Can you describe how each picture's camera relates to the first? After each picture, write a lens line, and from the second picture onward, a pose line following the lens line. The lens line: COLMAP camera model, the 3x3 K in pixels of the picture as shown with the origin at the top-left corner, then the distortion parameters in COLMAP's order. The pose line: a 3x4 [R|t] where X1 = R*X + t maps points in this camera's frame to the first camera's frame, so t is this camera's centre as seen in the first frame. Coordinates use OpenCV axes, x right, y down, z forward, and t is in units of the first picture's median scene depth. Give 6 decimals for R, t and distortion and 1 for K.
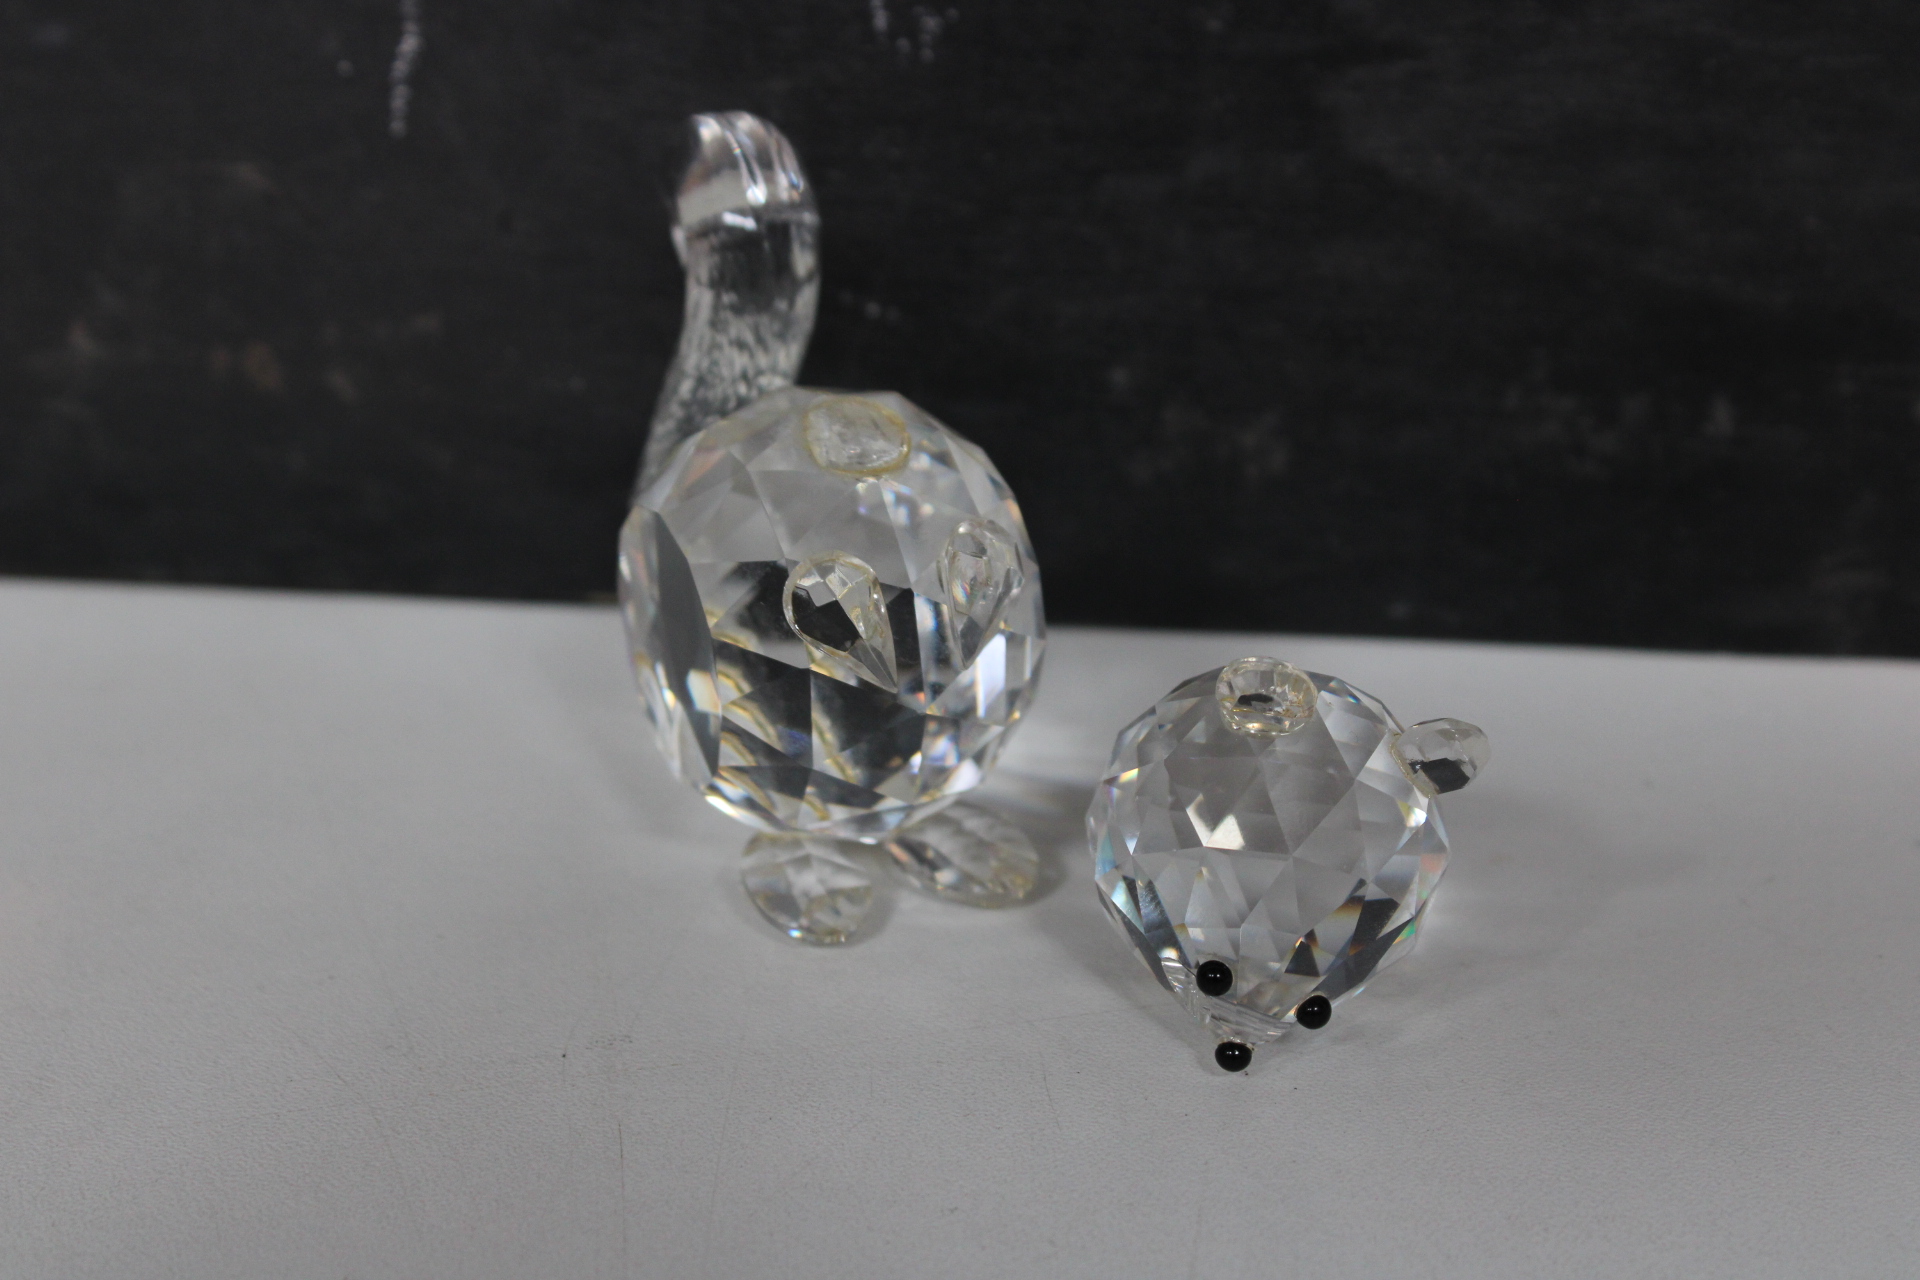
lens RADIAL K [[3333.2, 0, 938.8], [0, 3333.2, 647.2], [0, 0, 1]] dist [-0.021762, 0.000000]
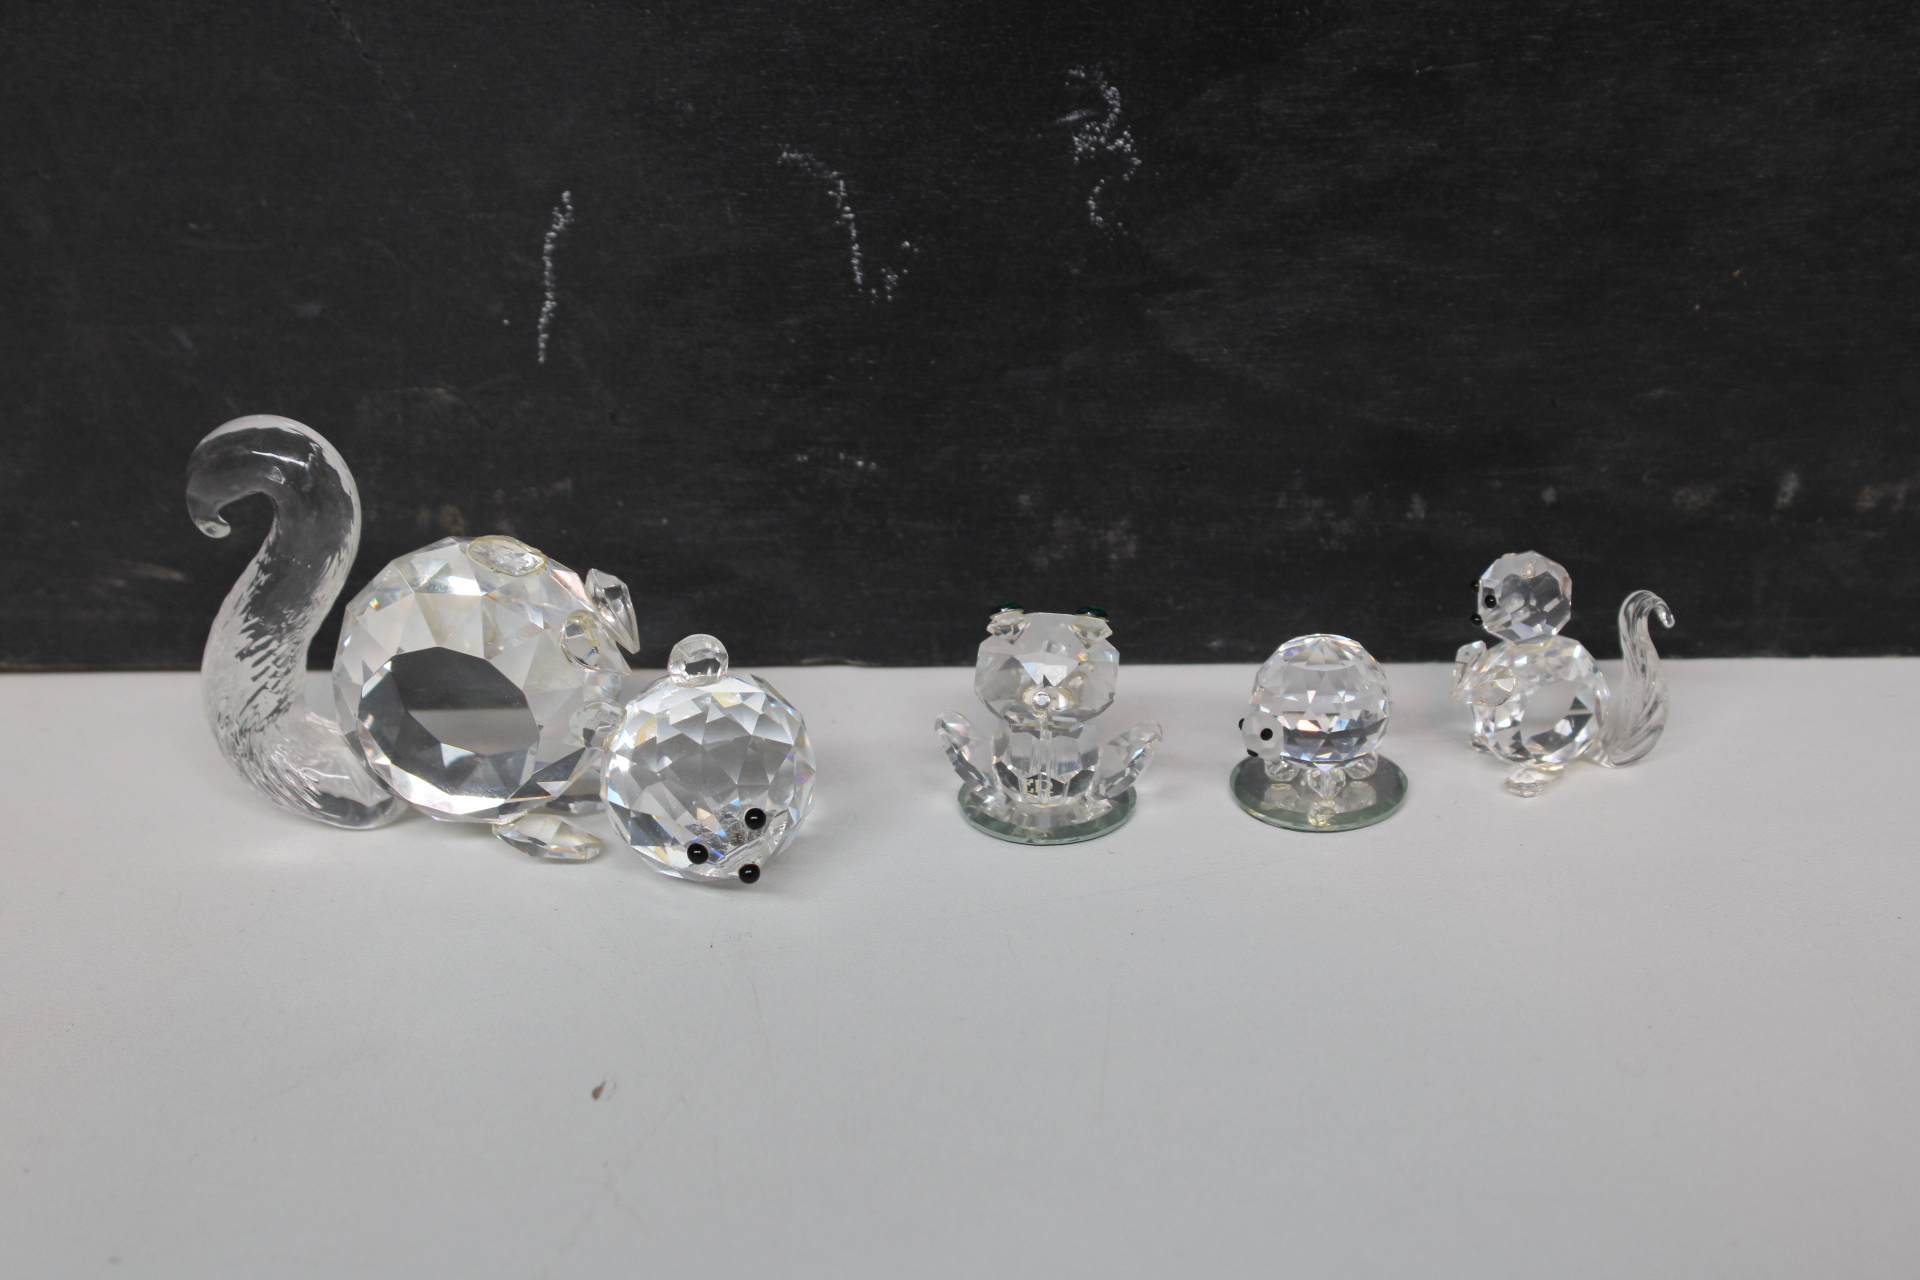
lens RADIAL K [[2997.6, 0, 973.7], [0, 2997.6, 626.4], [0, 0, 1]] dist [-0.026155, 0.000000]
pose [[0.997551, -0.050404, 0.048485, -0.038866], [0.051363, 0.998504, -0.018744, 0.000960], [-0.047467, 0.021189, 0.998648, -0.372258]]
